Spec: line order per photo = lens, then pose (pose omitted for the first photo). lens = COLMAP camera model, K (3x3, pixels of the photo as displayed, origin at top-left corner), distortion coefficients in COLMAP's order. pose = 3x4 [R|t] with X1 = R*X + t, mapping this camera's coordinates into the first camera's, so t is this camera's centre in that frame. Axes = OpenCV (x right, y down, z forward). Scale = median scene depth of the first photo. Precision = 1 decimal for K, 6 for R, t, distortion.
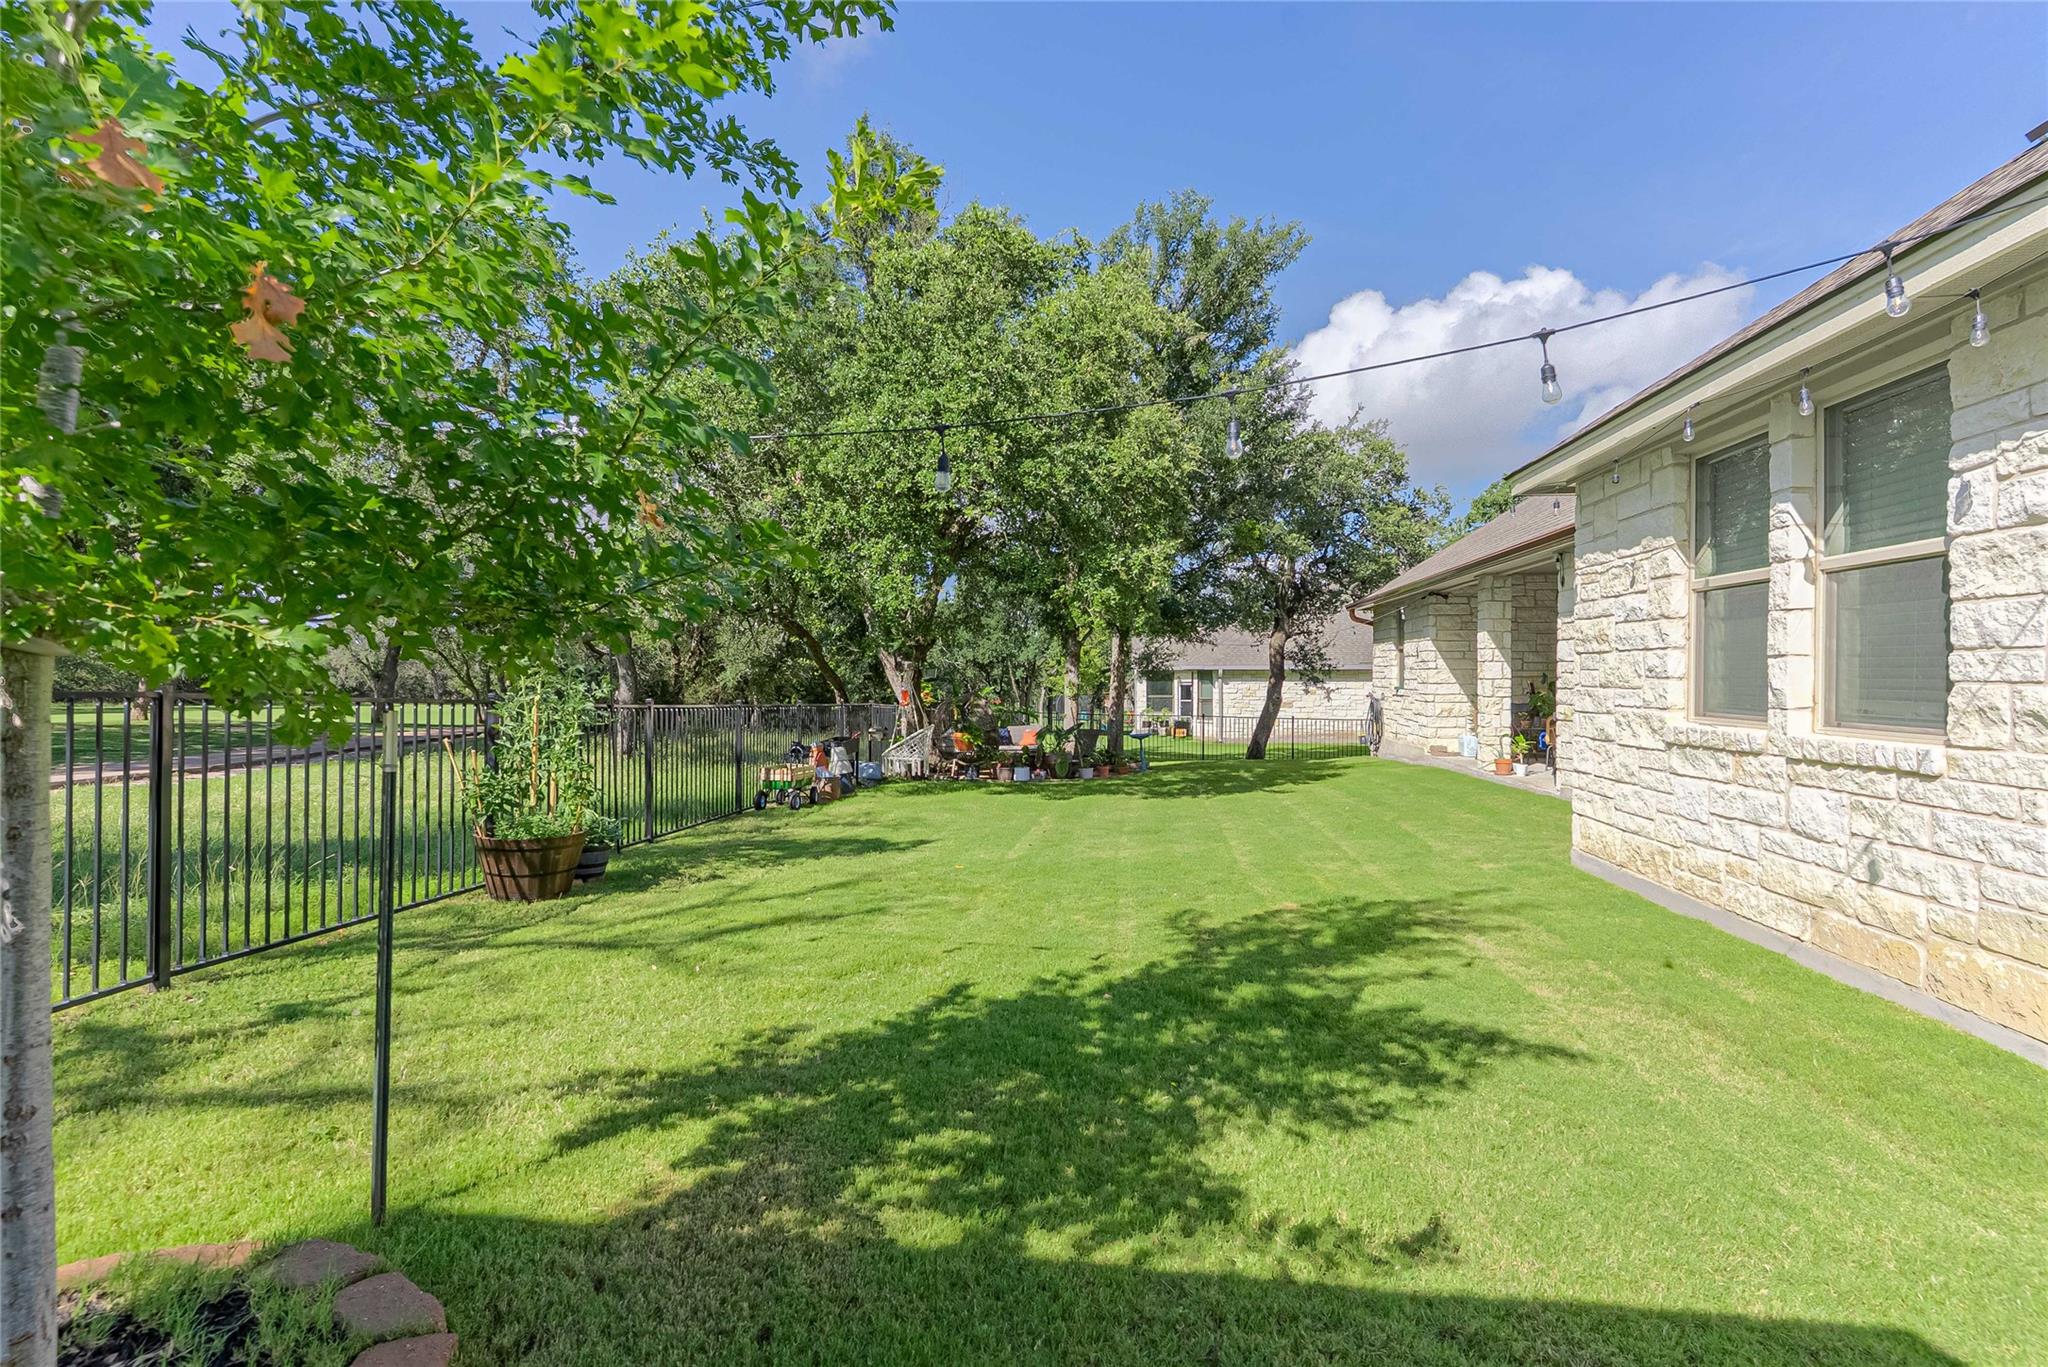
lens RADIAL K [[982.9, 0, 1010.0], [0, 982.9, 681.6], [0, 0, 1]] dist [0.004395, 0.000074]
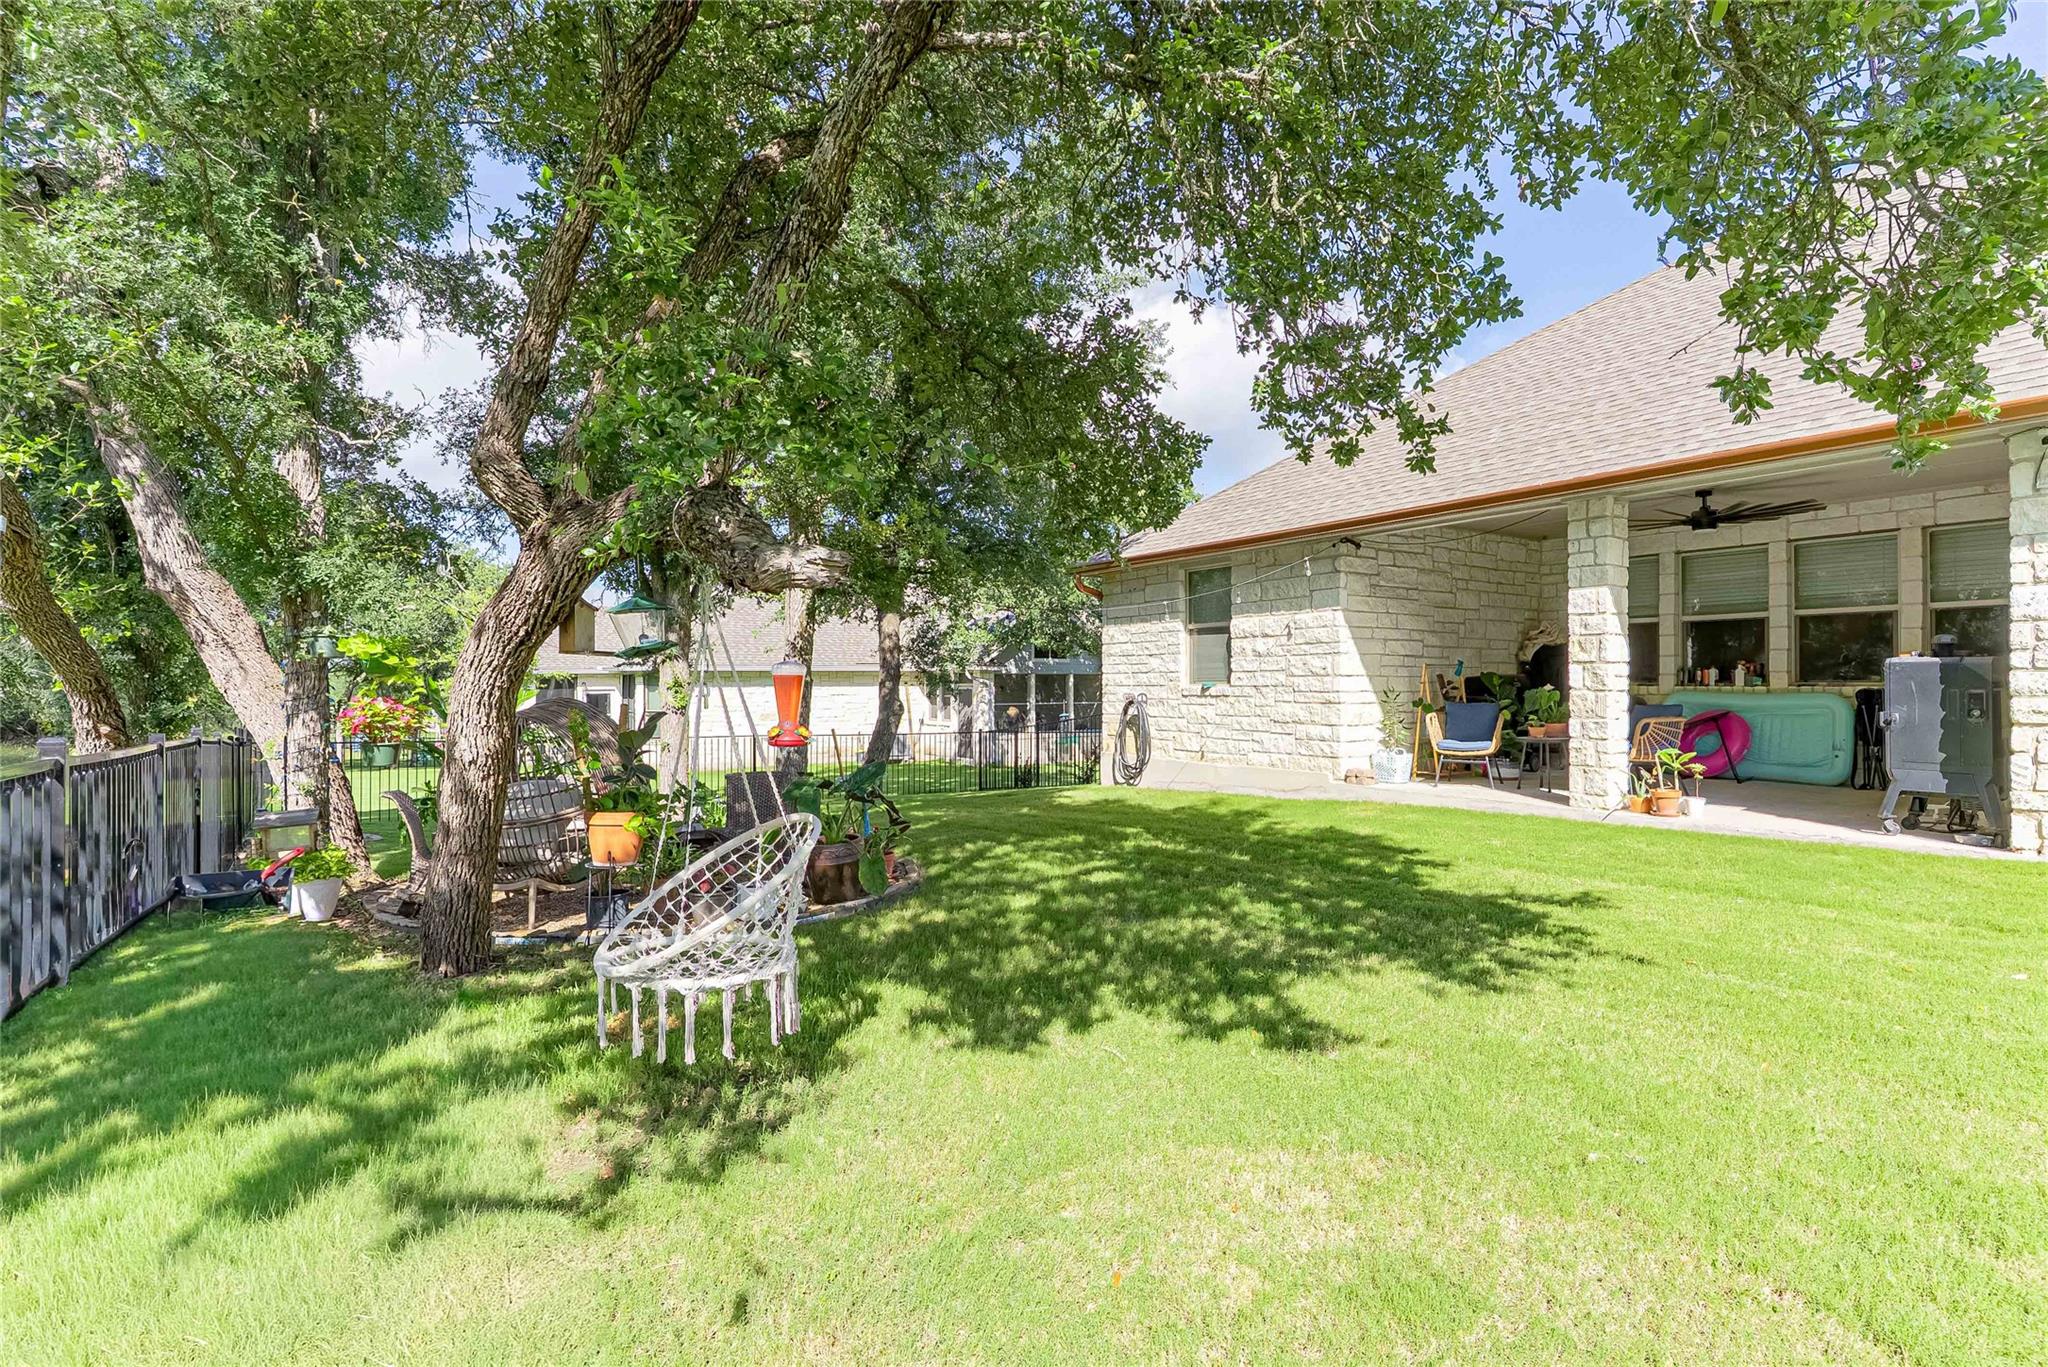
lens RADIAL K [[982.9, 0, 1017.0], [0, 982.9, 688.0], [0, 0, 1]] dist [0.004395, 0.000074]
pose [[0.759489, -0.001083, 0.650519, -0.623051], [0.004949, 0.999979, -0.004113, 0.044263], [-0.650501, 0.006343, 0.759479, 2.341579]]
